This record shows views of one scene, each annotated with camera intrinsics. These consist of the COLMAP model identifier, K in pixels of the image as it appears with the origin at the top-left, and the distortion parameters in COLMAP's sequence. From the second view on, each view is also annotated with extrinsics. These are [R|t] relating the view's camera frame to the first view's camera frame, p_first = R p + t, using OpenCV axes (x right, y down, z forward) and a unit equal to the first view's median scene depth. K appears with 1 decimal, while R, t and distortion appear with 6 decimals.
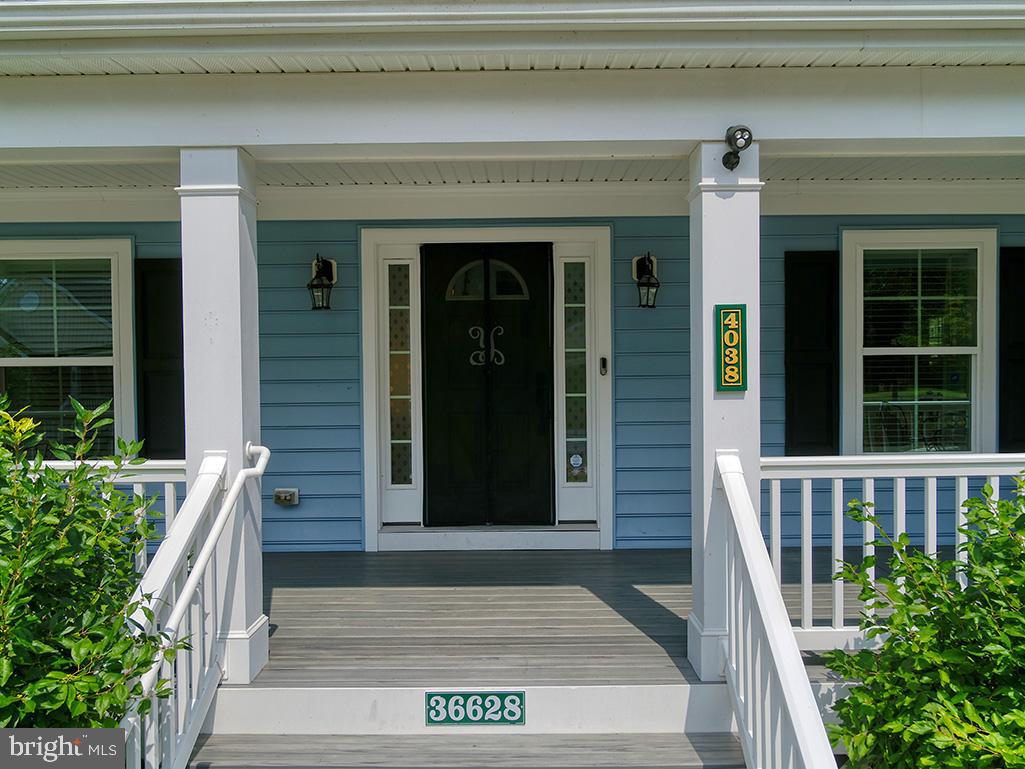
lens RADIAL K [[795.3, 0, 512.5], [0, 795.3, 384.5], [0, 0, 1]] dist [0.001880, -0.005969]
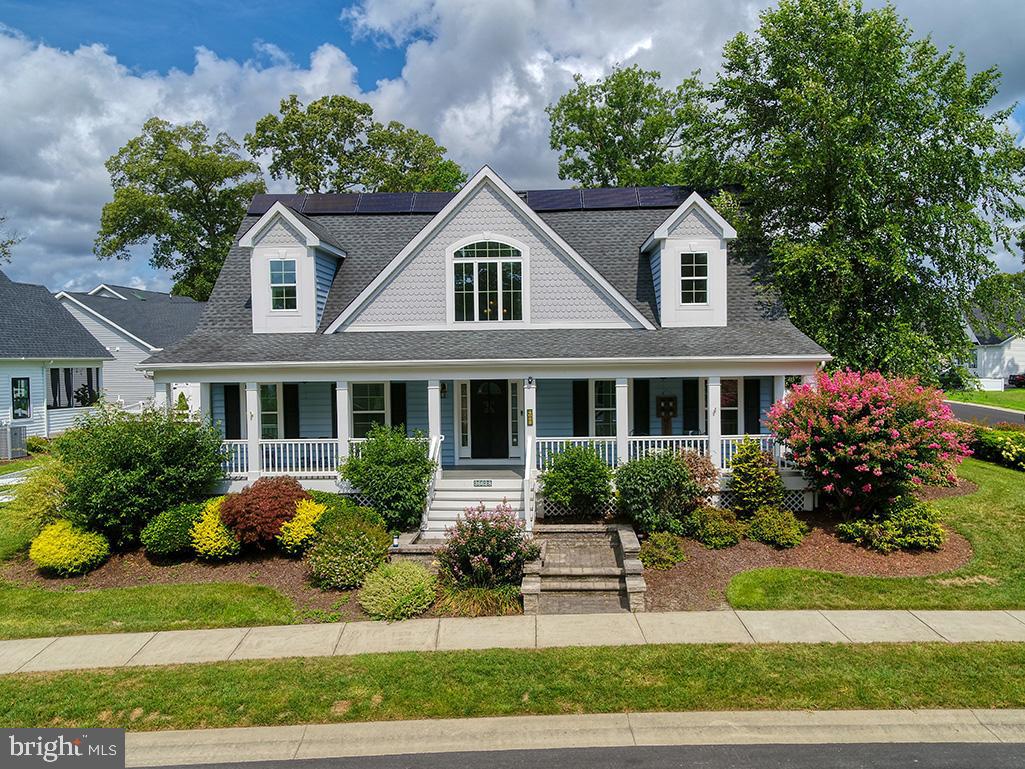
lens RADIAL K [[795.3, 0, 512.5], [0, 795.3, 384.5], [0, 0, 1]] dist [0.001880, -0.005969]
pose [[0.999310, -0.000596, -0.037140, 0.205952], [0.000898, 0.999967, 0.008128, -0.181377], [0.037133, -0.008156, 0.999277, -2.564916]]
